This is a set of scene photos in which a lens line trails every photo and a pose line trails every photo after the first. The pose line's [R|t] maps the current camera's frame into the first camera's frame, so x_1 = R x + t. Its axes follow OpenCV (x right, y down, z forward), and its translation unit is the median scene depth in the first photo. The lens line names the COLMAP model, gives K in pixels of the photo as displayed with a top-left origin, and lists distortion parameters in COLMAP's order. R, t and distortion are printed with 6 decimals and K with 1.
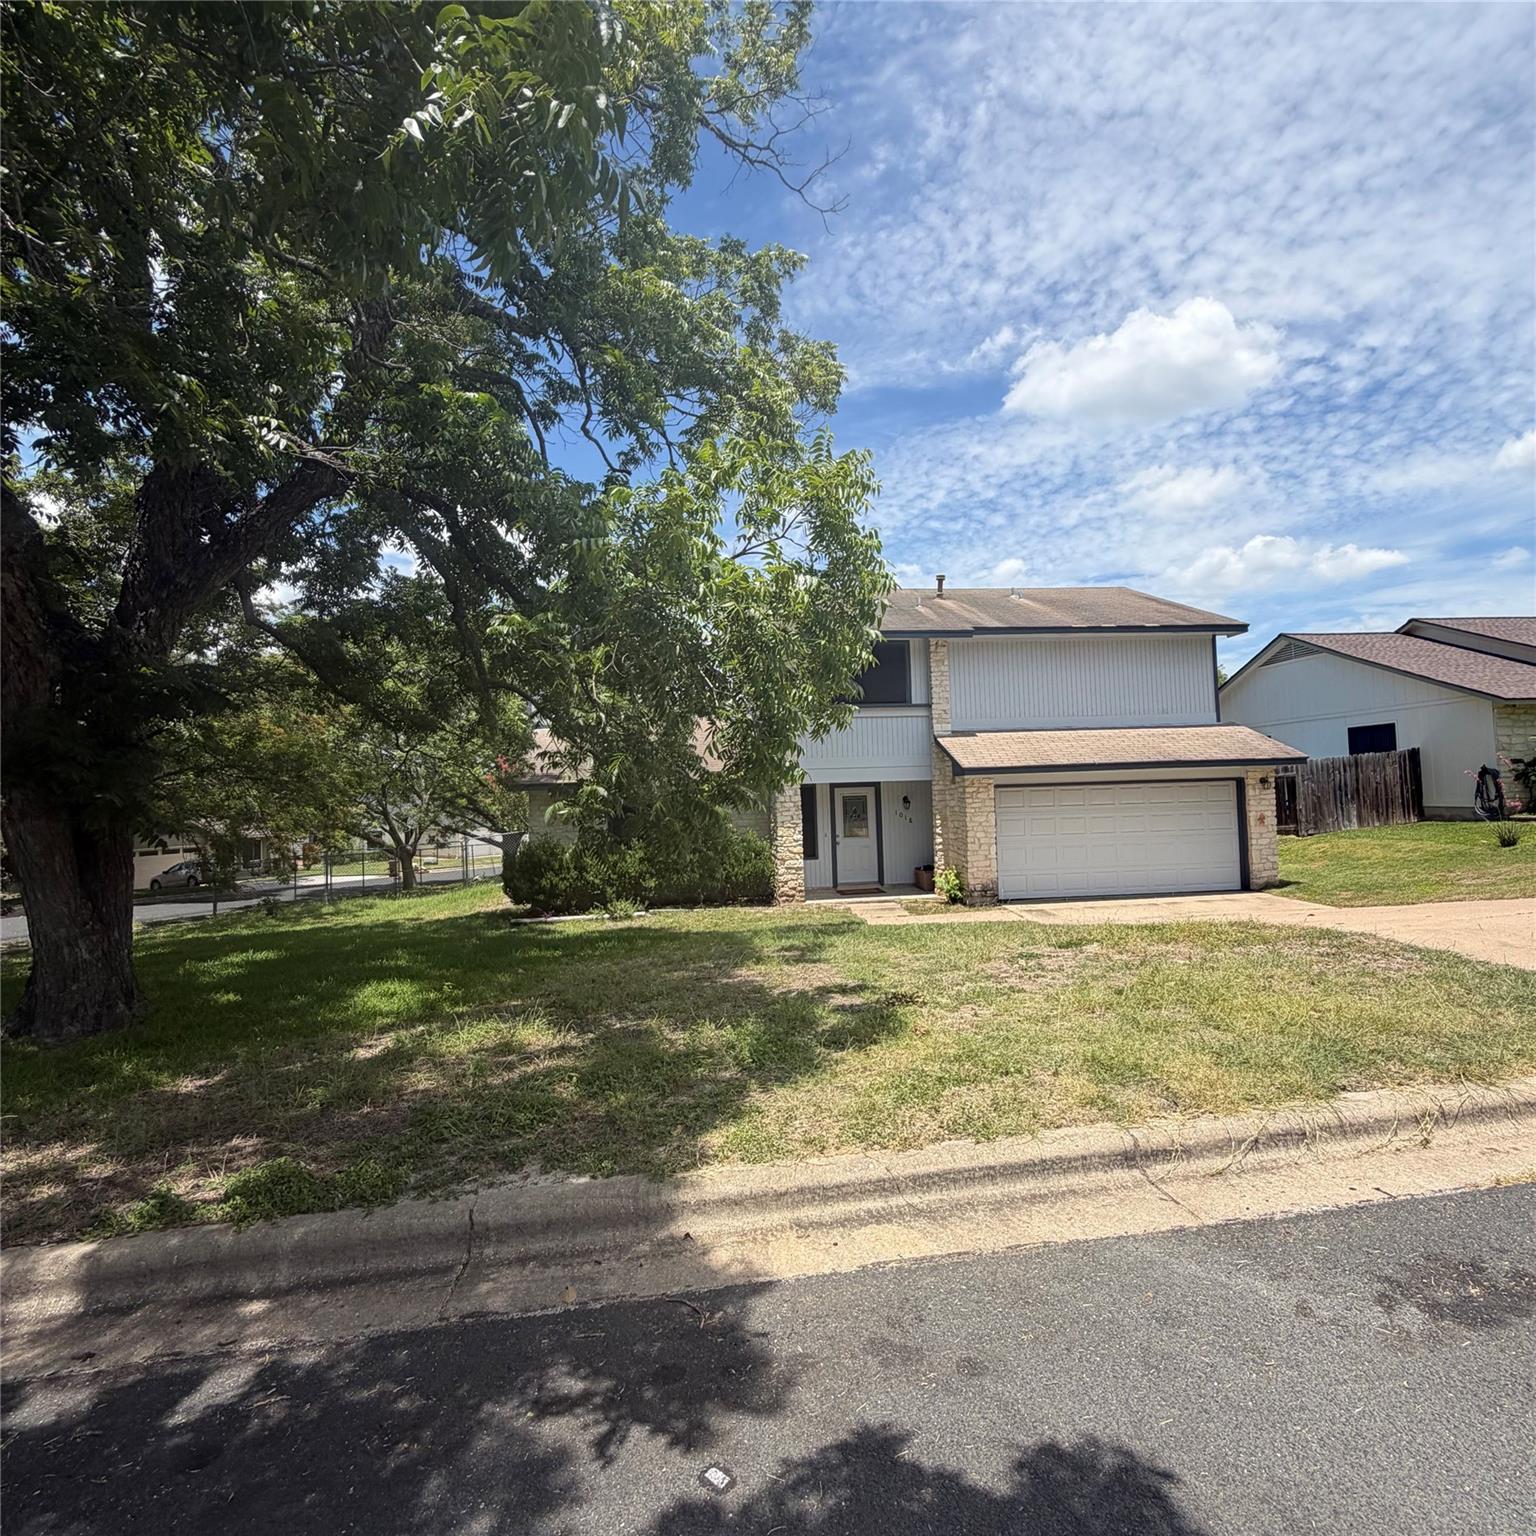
lens RADIAL K [[816.7, 0, 766.2], [0, 816.7, 762.9], [0, 0, 1]] dist [0.000148, 0.002875]
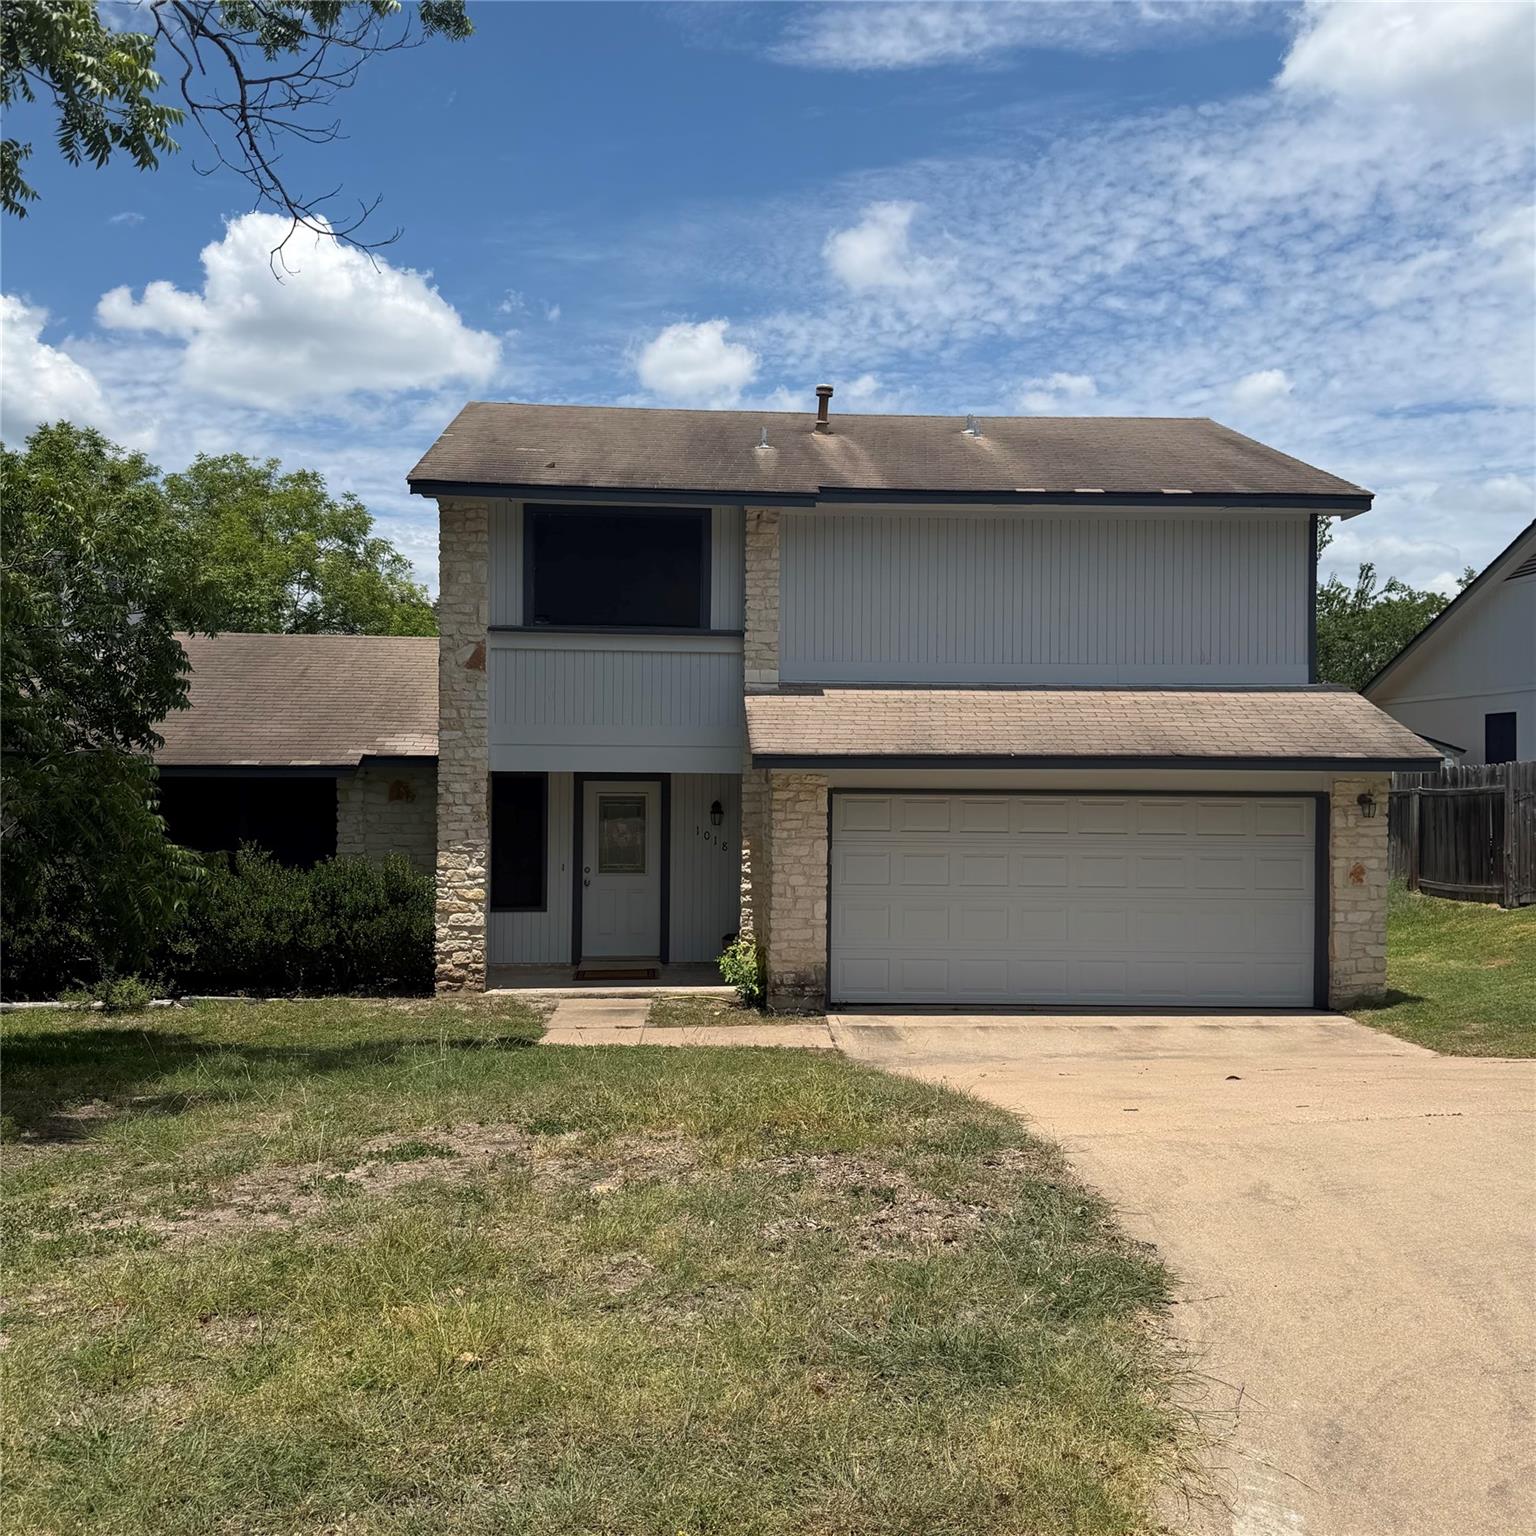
lens RADIAL K [[1430.3, 0, 755.9], [0, 1430.3, 774.7], [0, 0, 1]] dist [0.150818, -0.320728]
pose [[0.998612, 0.038808, -0.035614, 0.249359], [-0.037549, 0.998669, 0.035368, -0.011925], [0.036939, -0.033982, 0.998740, 0.064876]]
